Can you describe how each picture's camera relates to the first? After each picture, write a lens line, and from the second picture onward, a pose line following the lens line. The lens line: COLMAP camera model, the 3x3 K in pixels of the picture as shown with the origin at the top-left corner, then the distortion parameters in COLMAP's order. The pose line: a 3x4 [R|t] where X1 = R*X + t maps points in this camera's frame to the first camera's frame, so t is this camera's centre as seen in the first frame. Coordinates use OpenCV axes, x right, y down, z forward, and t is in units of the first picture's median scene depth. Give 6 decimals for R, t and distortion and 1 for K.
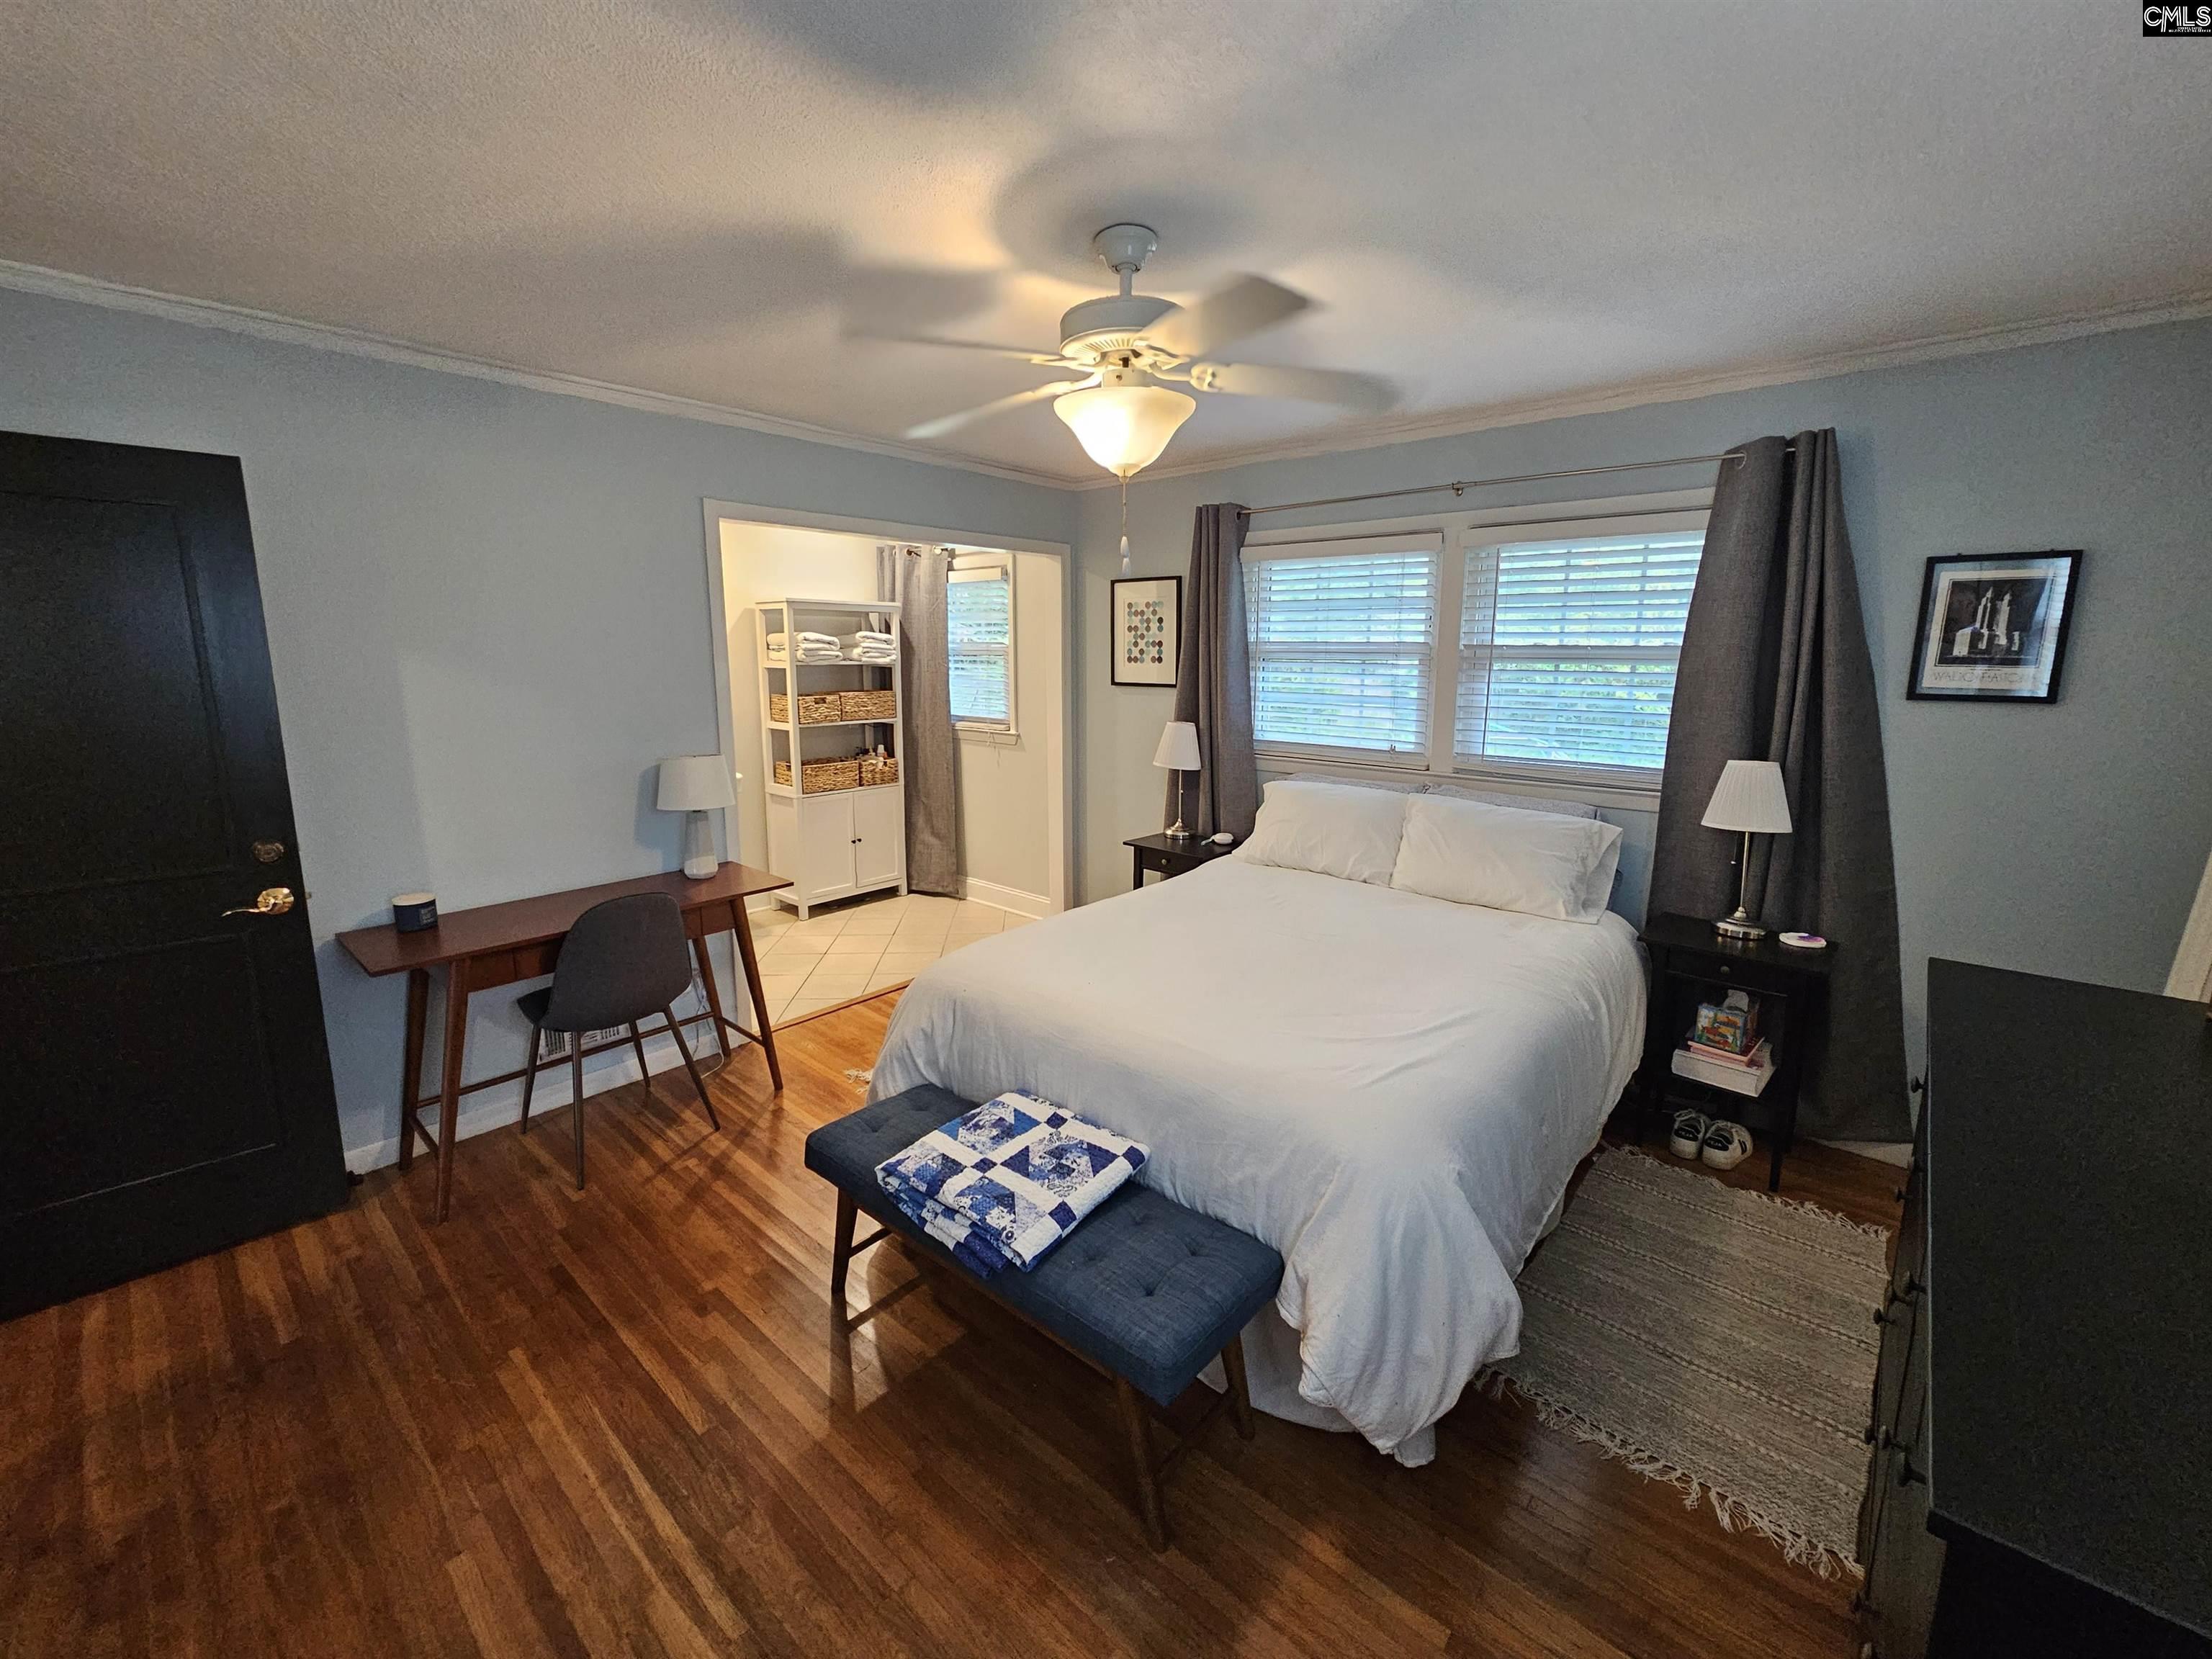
lens RADIAL K [[903.1, 0, 1102.4], [0, 903.1, 816.3], [0, 0, 1]] dist [-0.002561, 0.000707]
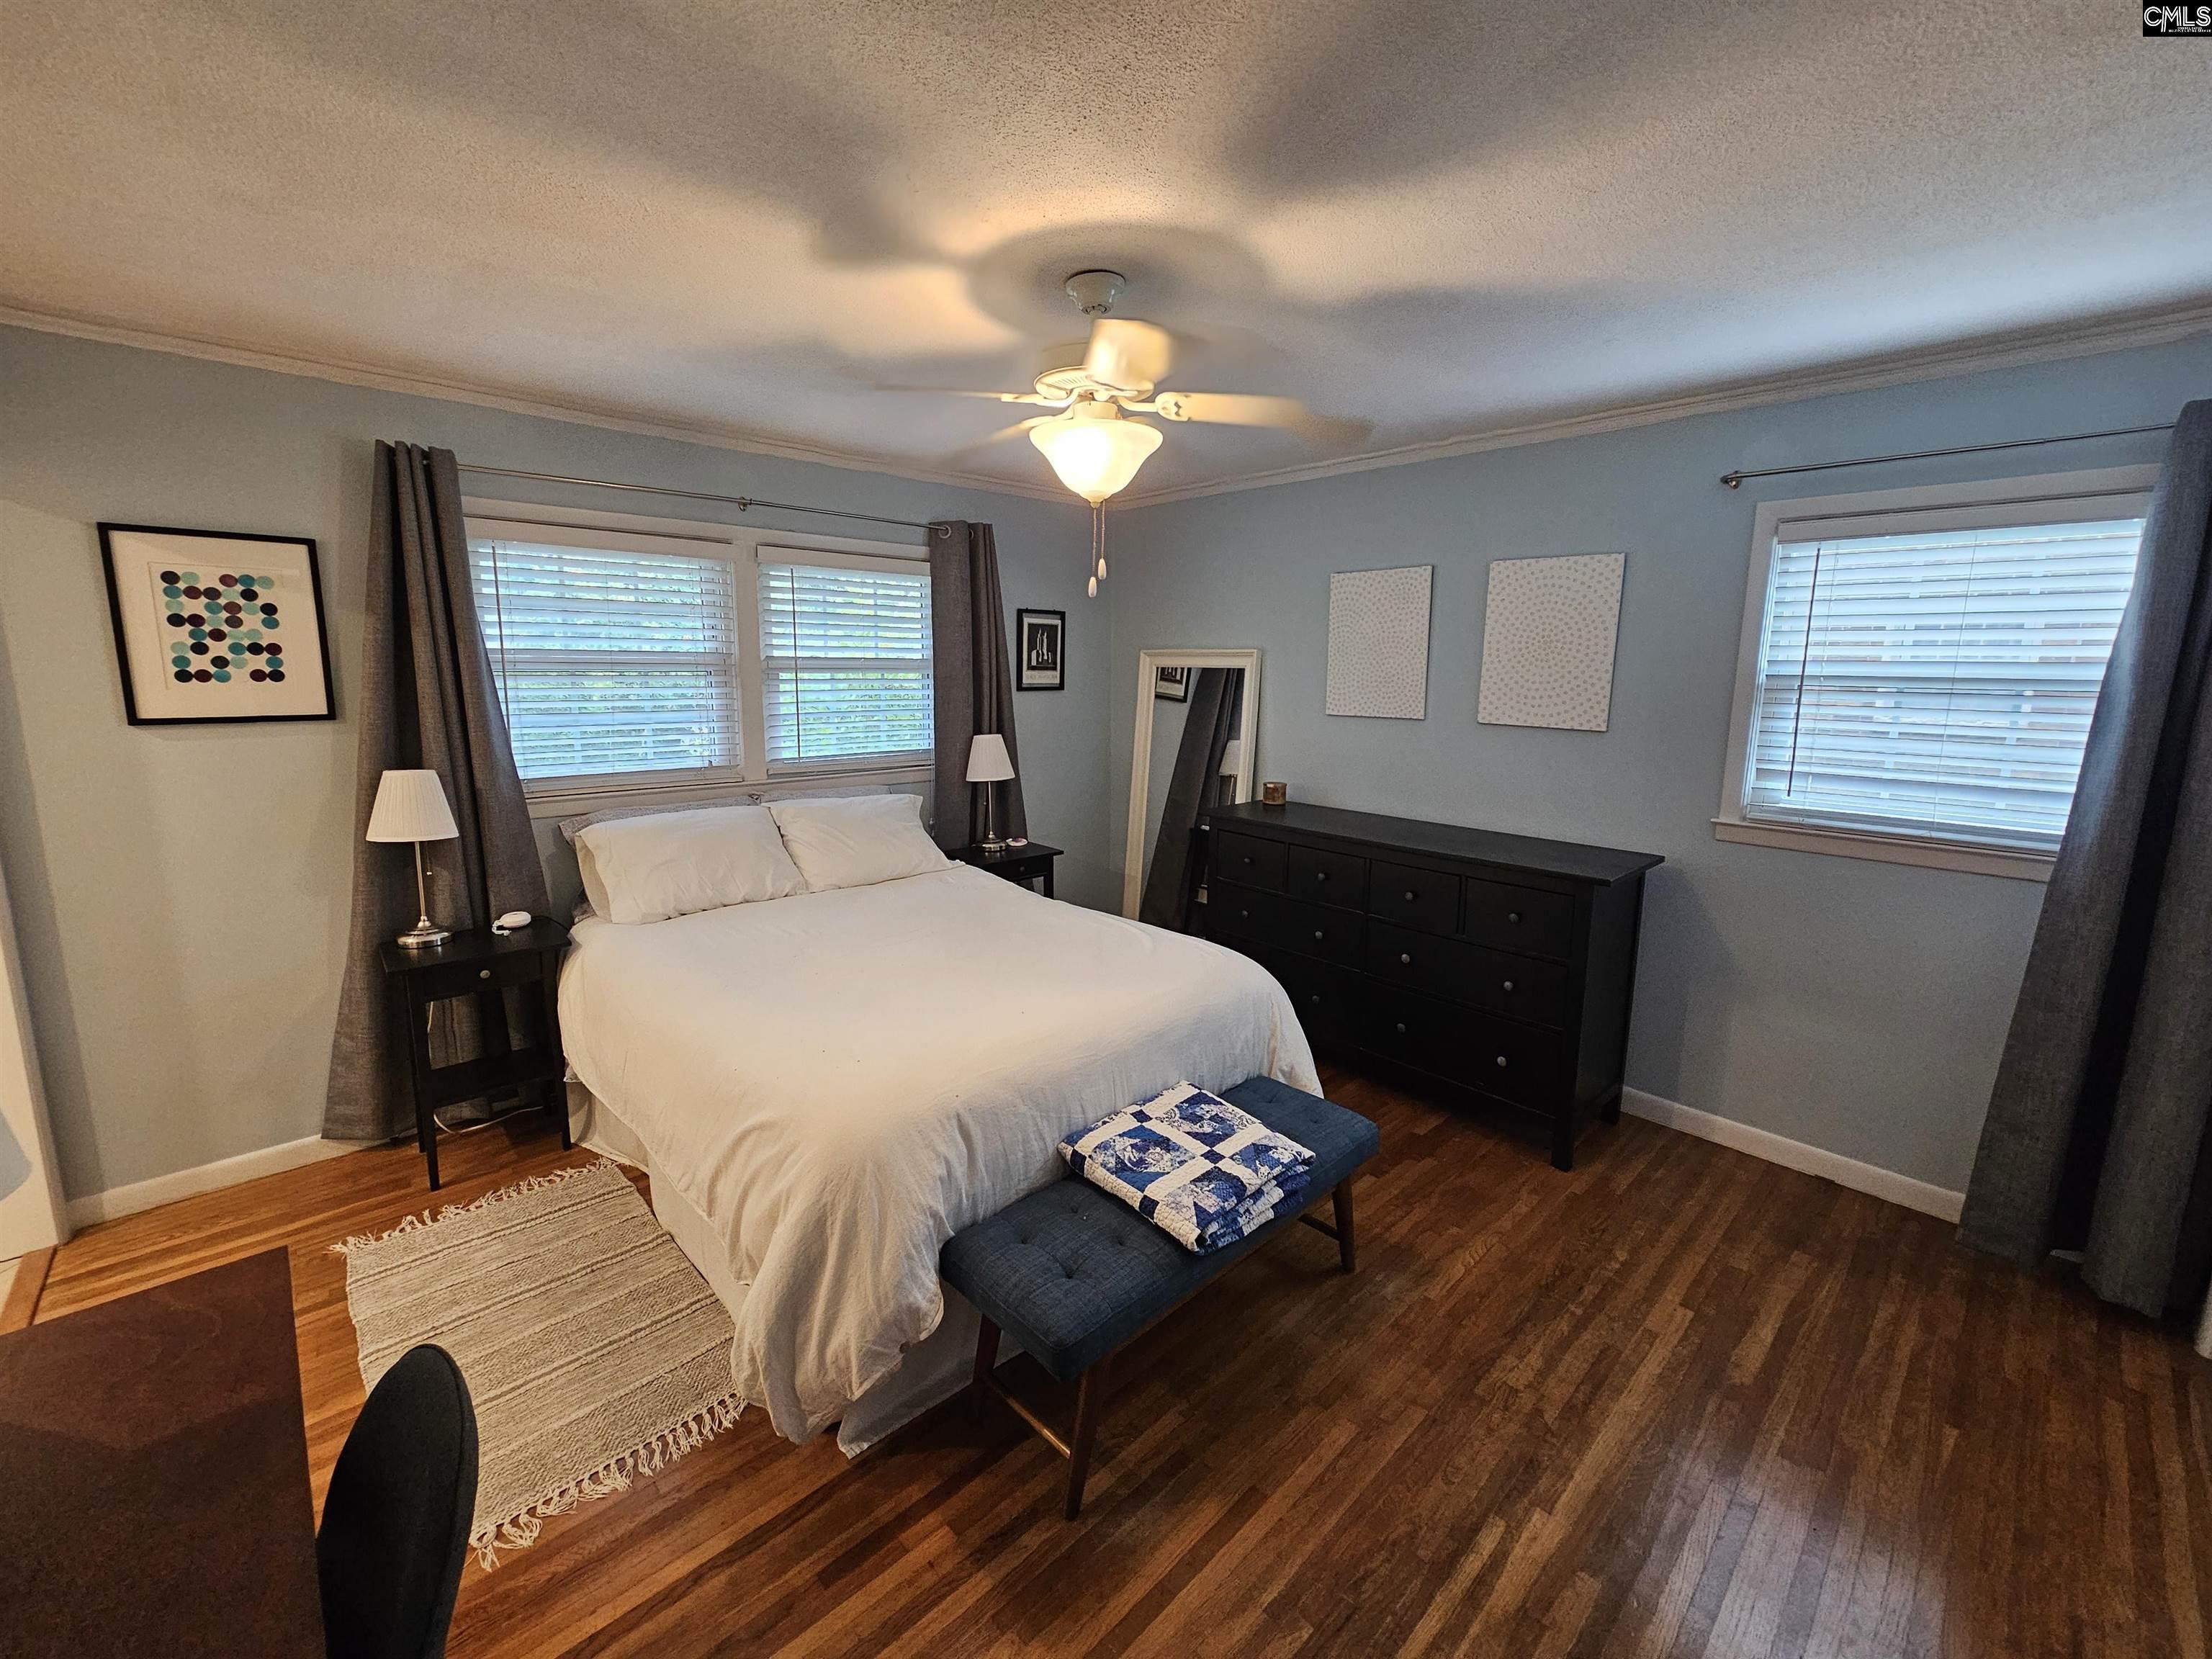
lens RADIAL K [[889.0, 0, 1100.2], [0, 889.0, 816.3], [0, 0, 1]] dist [-0.000223, -0.000022]
pose [[0.092335, -0.171369, 0.980871, -0.687882], [0.175006, 0.972538, 0.153439, -0.112871], [-0.980228, 0.157490, 0.119789, 0.596632]]
